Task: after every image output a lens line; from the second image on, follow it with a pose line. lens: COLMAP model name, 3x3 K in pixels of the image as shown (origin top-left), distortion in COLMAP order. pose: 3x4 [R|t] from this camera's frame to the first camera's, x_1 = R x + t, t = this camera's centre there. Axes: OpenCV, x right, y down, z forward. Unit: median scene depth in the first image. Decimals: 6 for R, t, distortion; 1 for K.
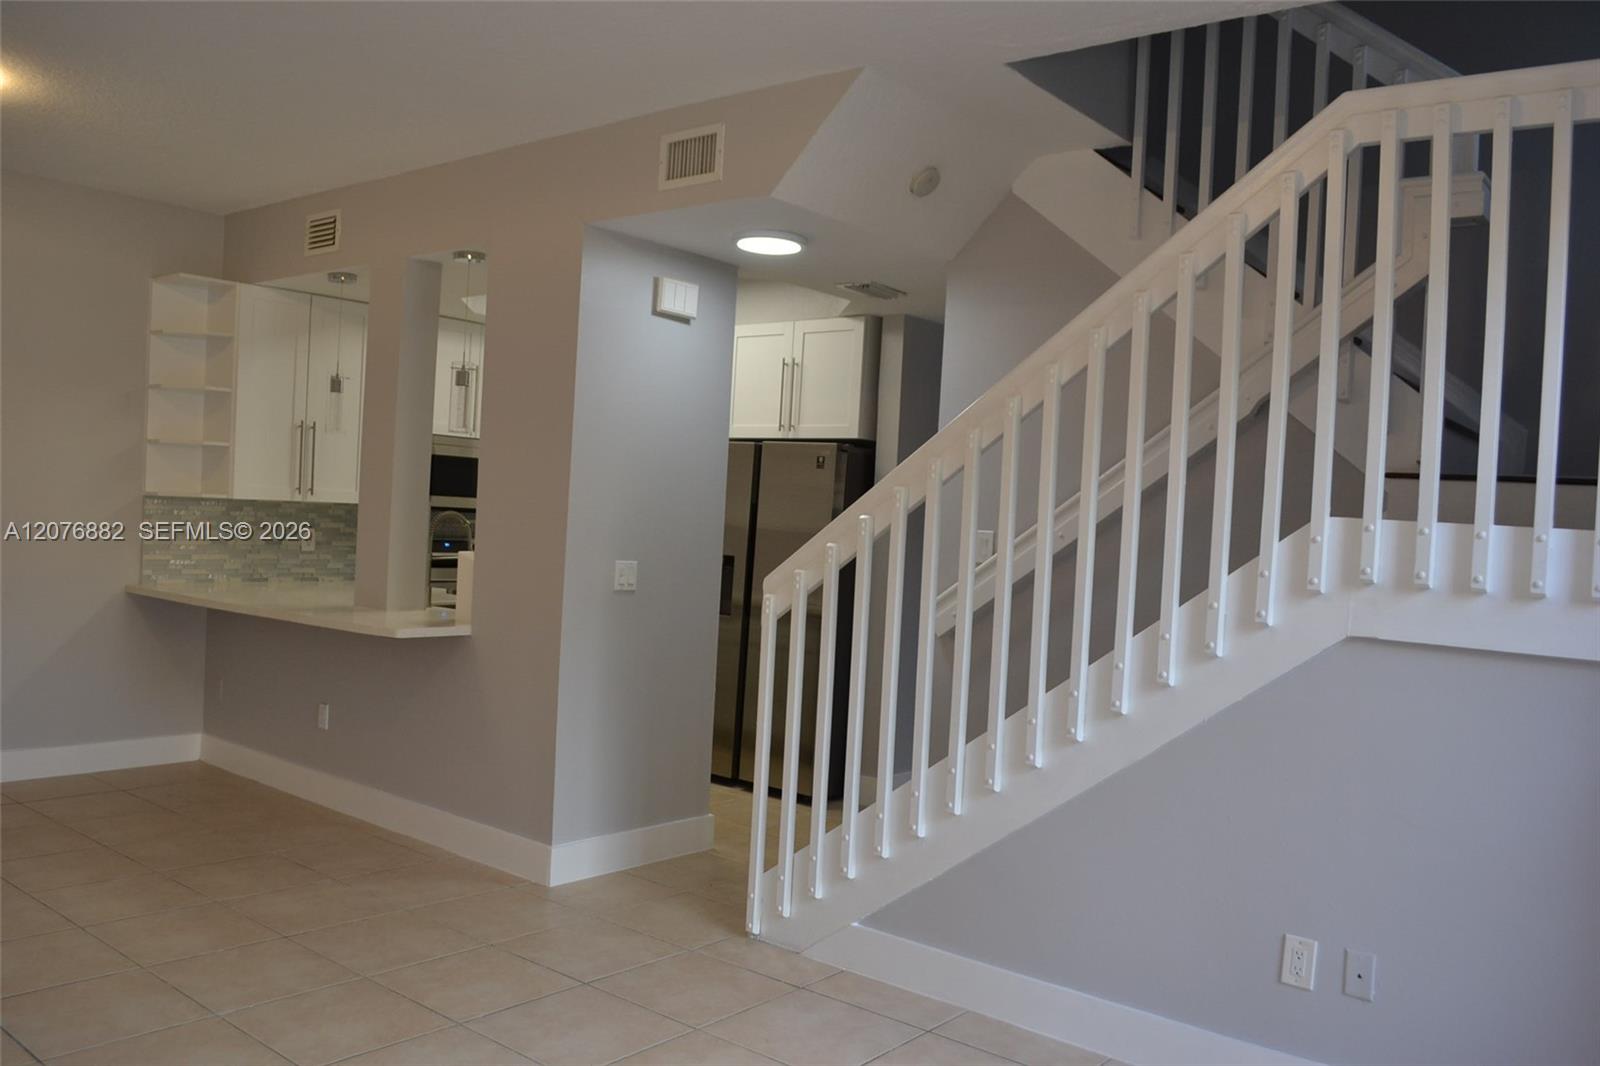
lens RADIAL K [[1279.8, 0, 800.0], [0, 1279.8, 533.0], [0, 0, 1]] dist [-0.077303, 0.006956]
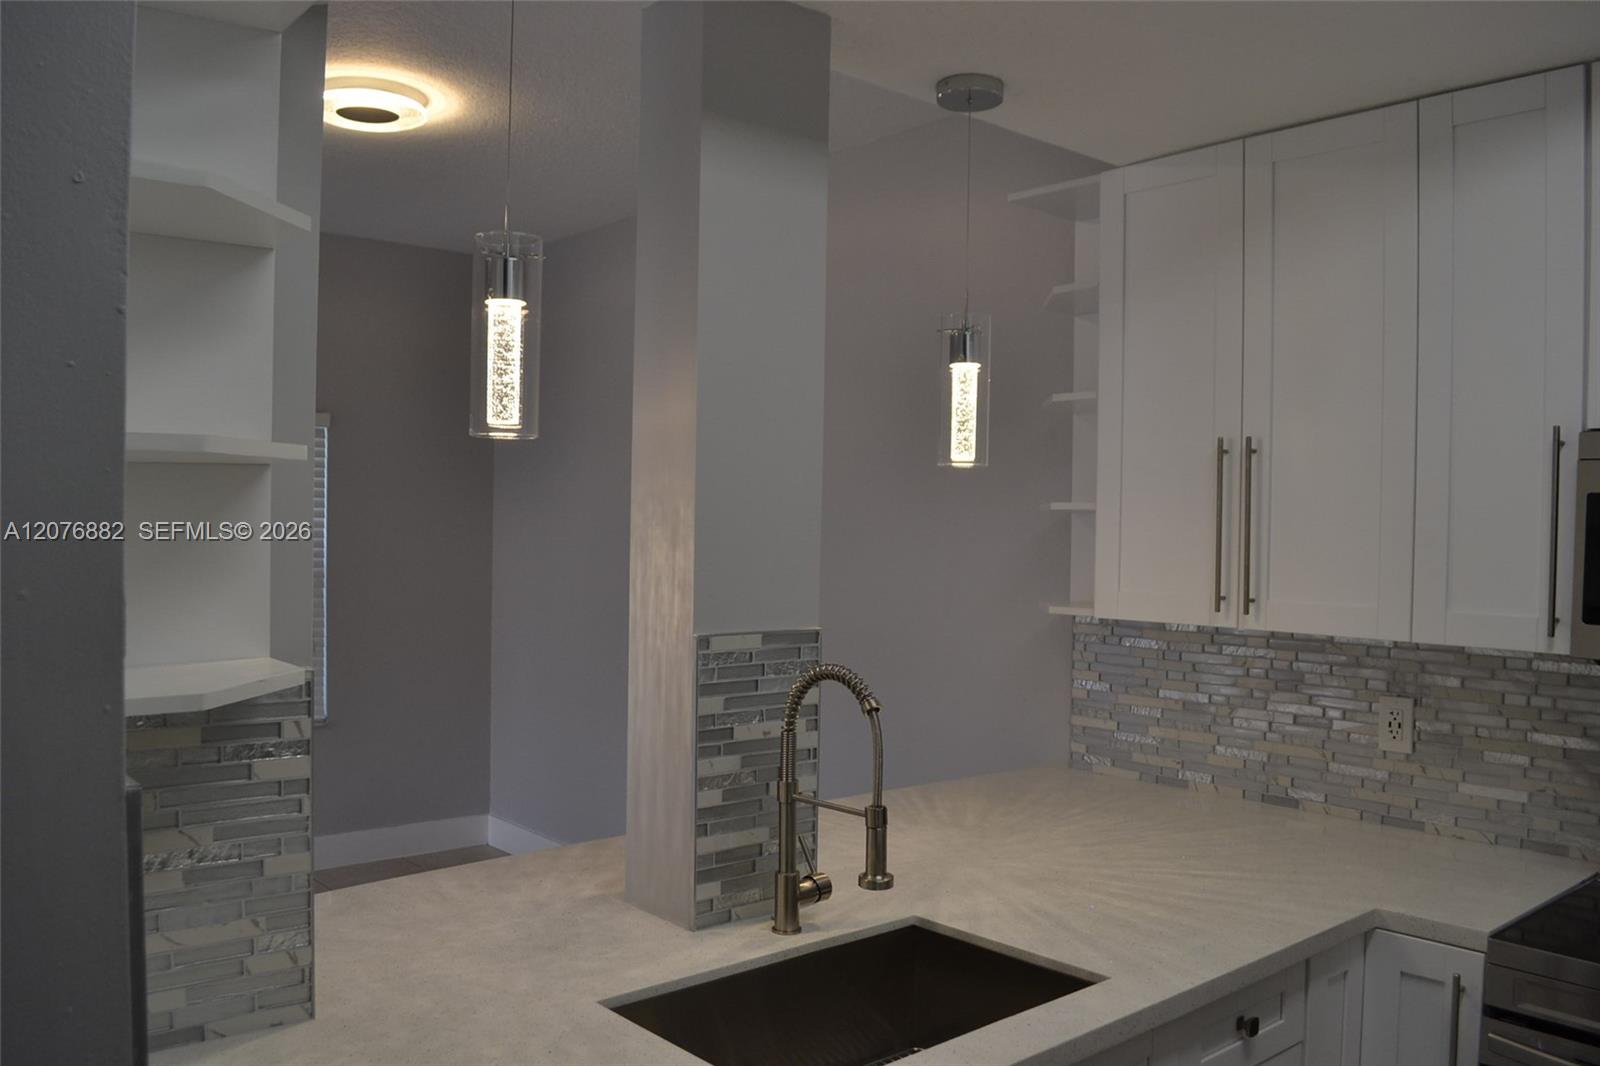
lens RADIAL K [[1279.8, 0, 800.0], [0, 1279.8, 533.0], [0, 0, 1]] dist [-0.077303, 0.006956]
pose [[-0.181502, -0.043549, -0.982426, 0.051032], [-0.042625, 0.998428, -0.036384, -0.036260], [0.982466, 0.035272, -0.183073, 0.957255]]
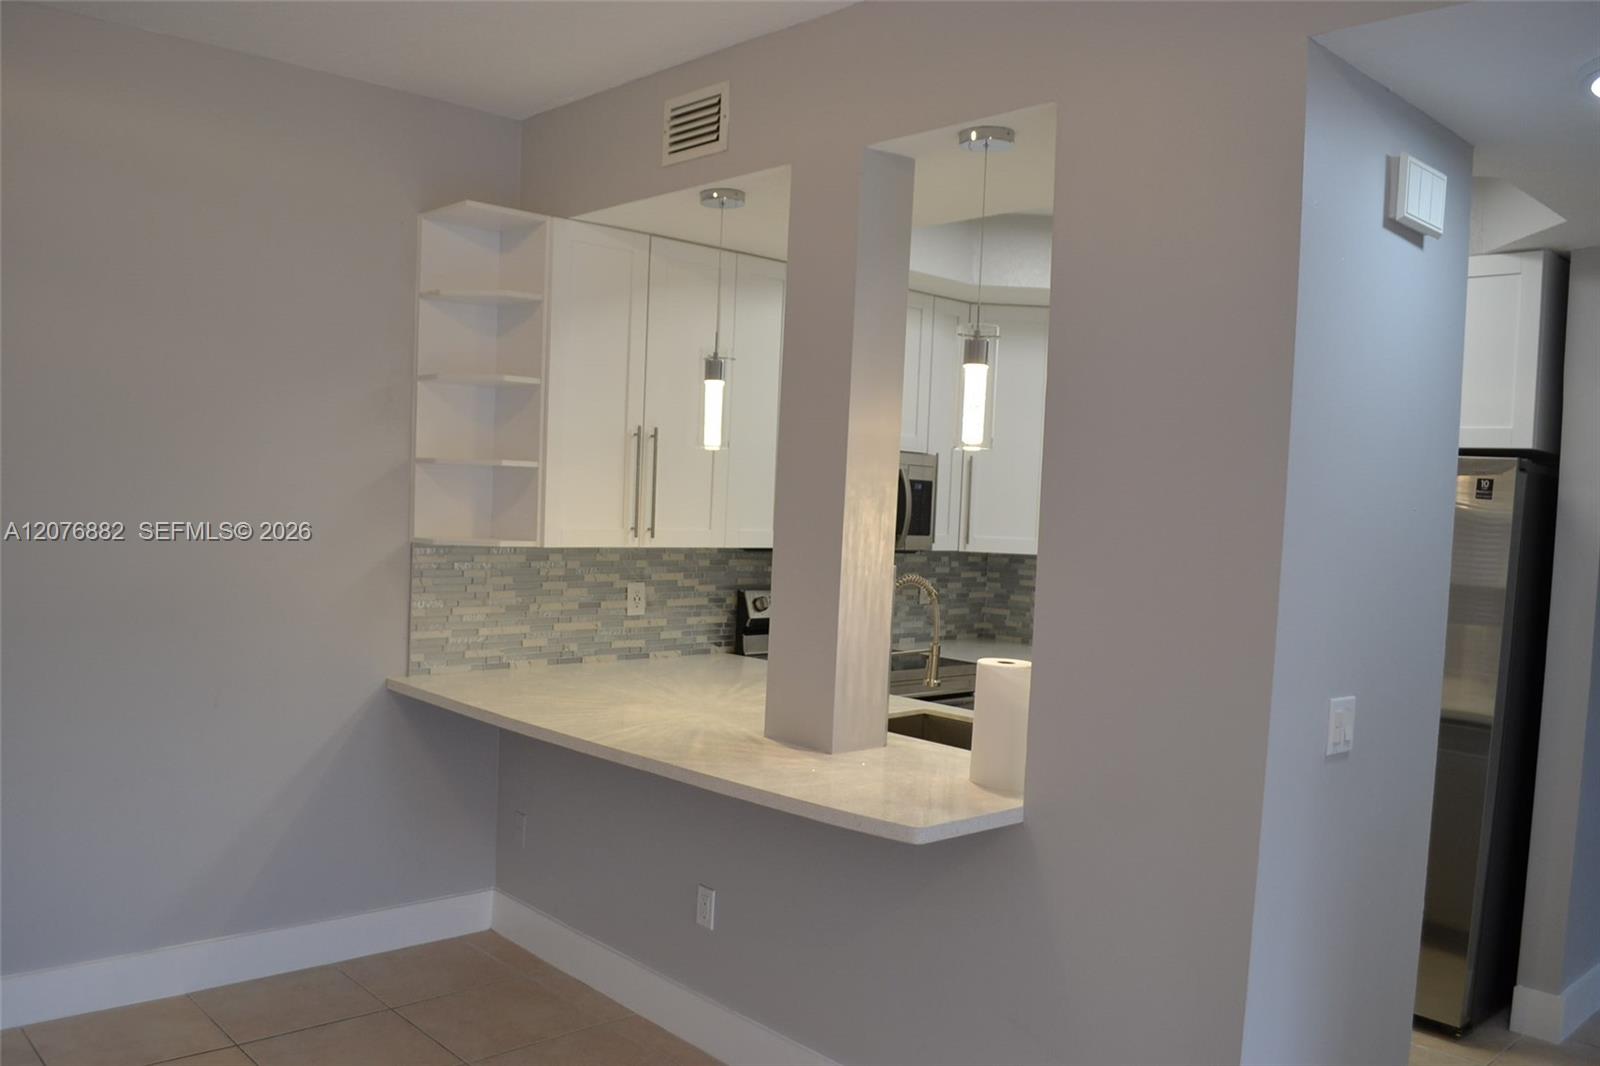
lens RADIAL K [[1279.8, 0, 800.0], [0, 1279.8, 533.0], [0, 0, 1]] dist [-0.077303, 0.006956]
pose [[0.989723, -0.000908, -0.142993, -0.218637], [0.002254, 0.999955, 0.009255, -0.039578], [0.142978, -0.009482, 0.989680, 0.355860]]
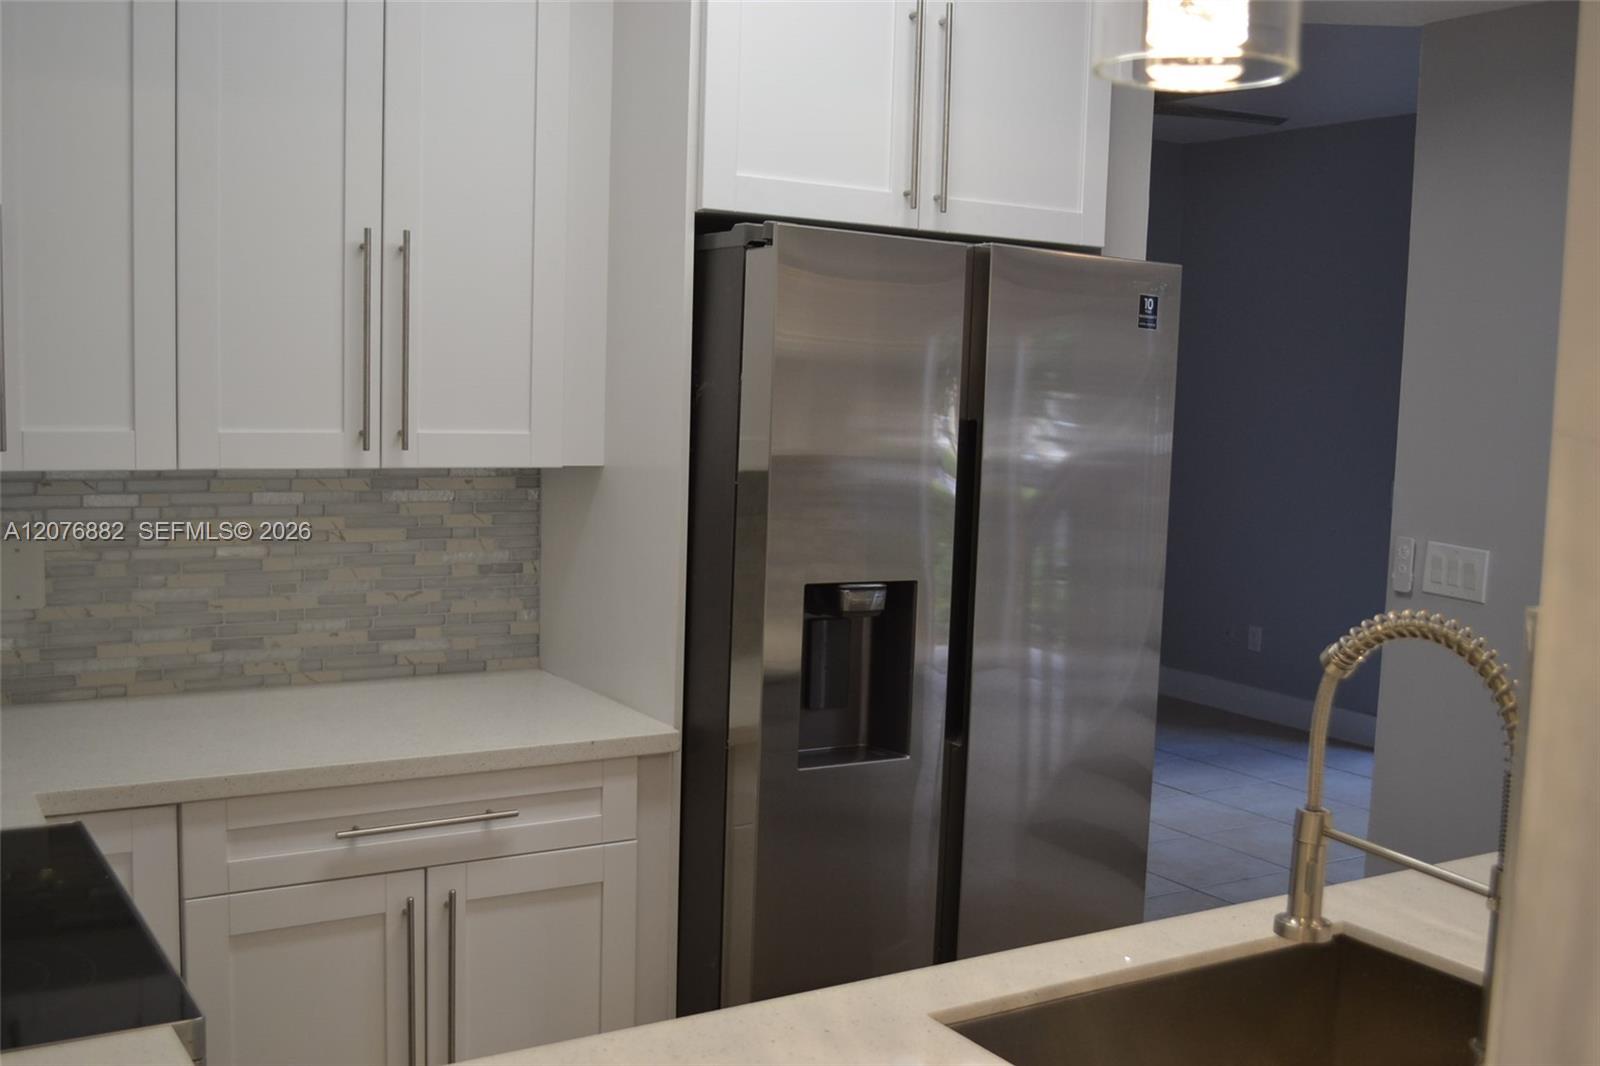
lens RADIAL K [[1590.6, 0, 800.8], [0, 1590.6, 564.8], [0, 0, 1]] dist [-0.077661, -0.005111]
pose [[0.329372, -0.148105, 0.932512, -0.466544], [-0.001936, 0.987513, 0.157524, -0.053976], [-0.944198, -0.053689, 0.324973, 0.924399]]
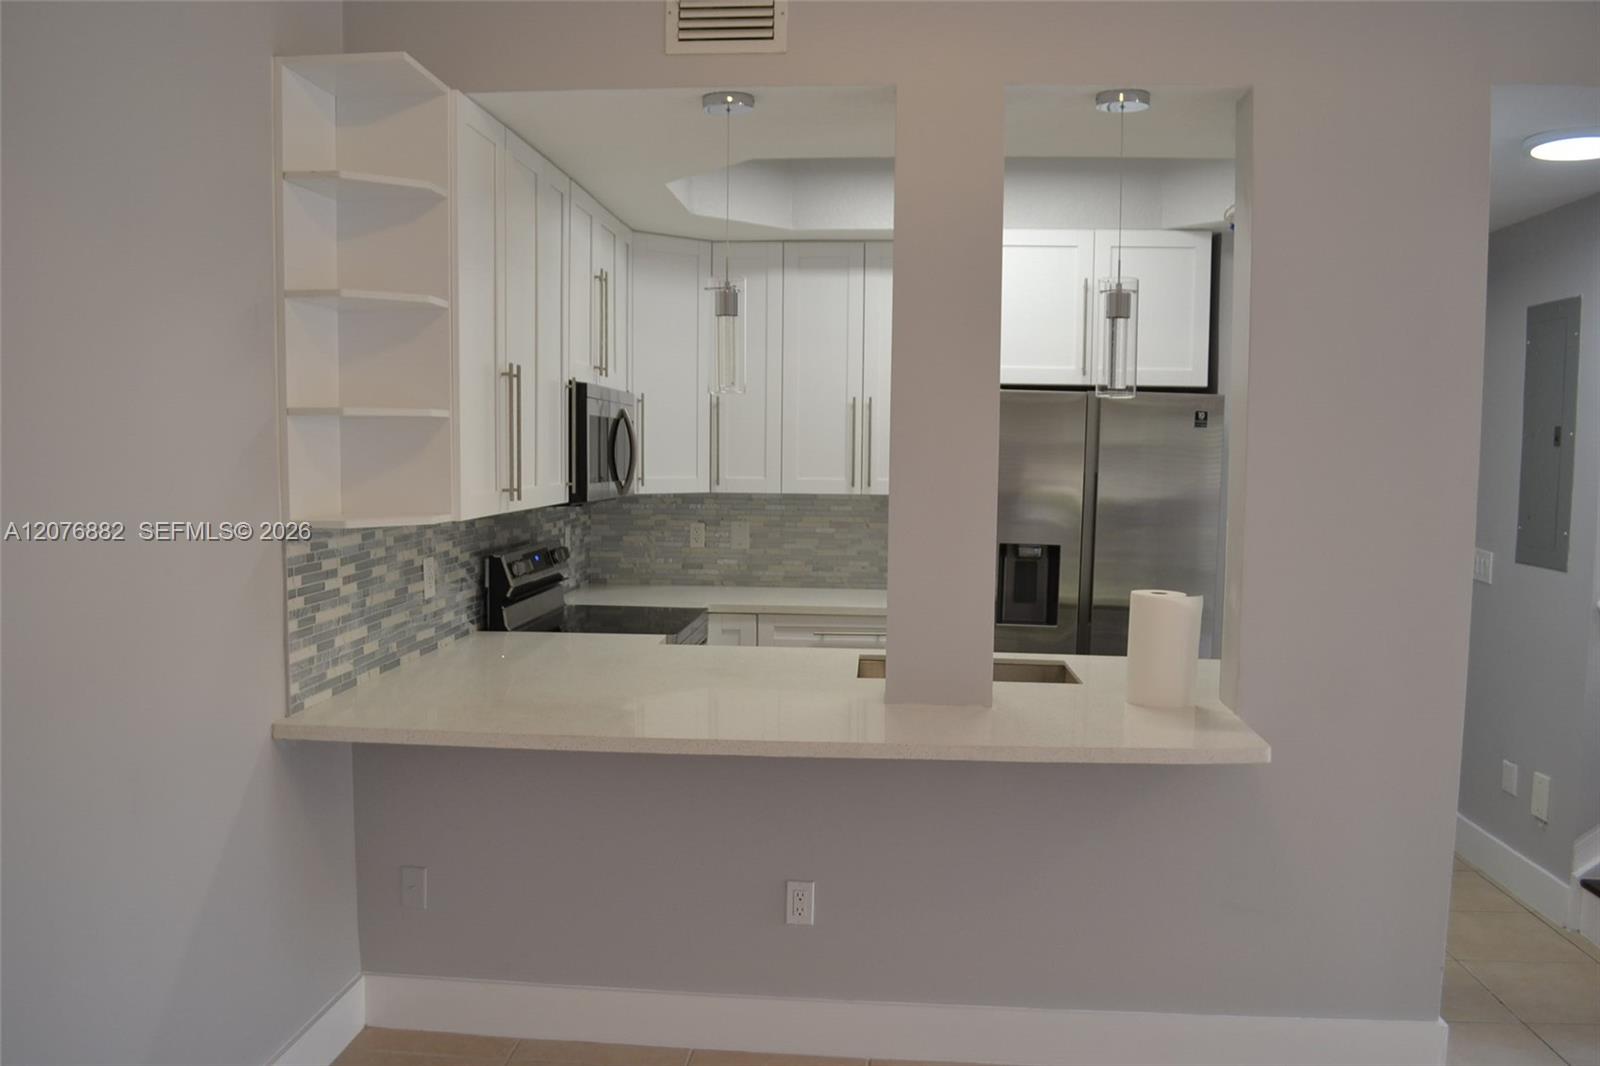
lens RADIAL K [[1279.8, 0, 800.0], [0, 1279.8, 533.0], [0, 0, 1]] dist [-0.077303, 0.006956]
pose [[0.826184, -0.077764, 0.558008, -0.609427], [0.037305, 0.995806, 0.083543, -0.058846], [-0.562164, -0.048205, 0.825619, 0.489988]]
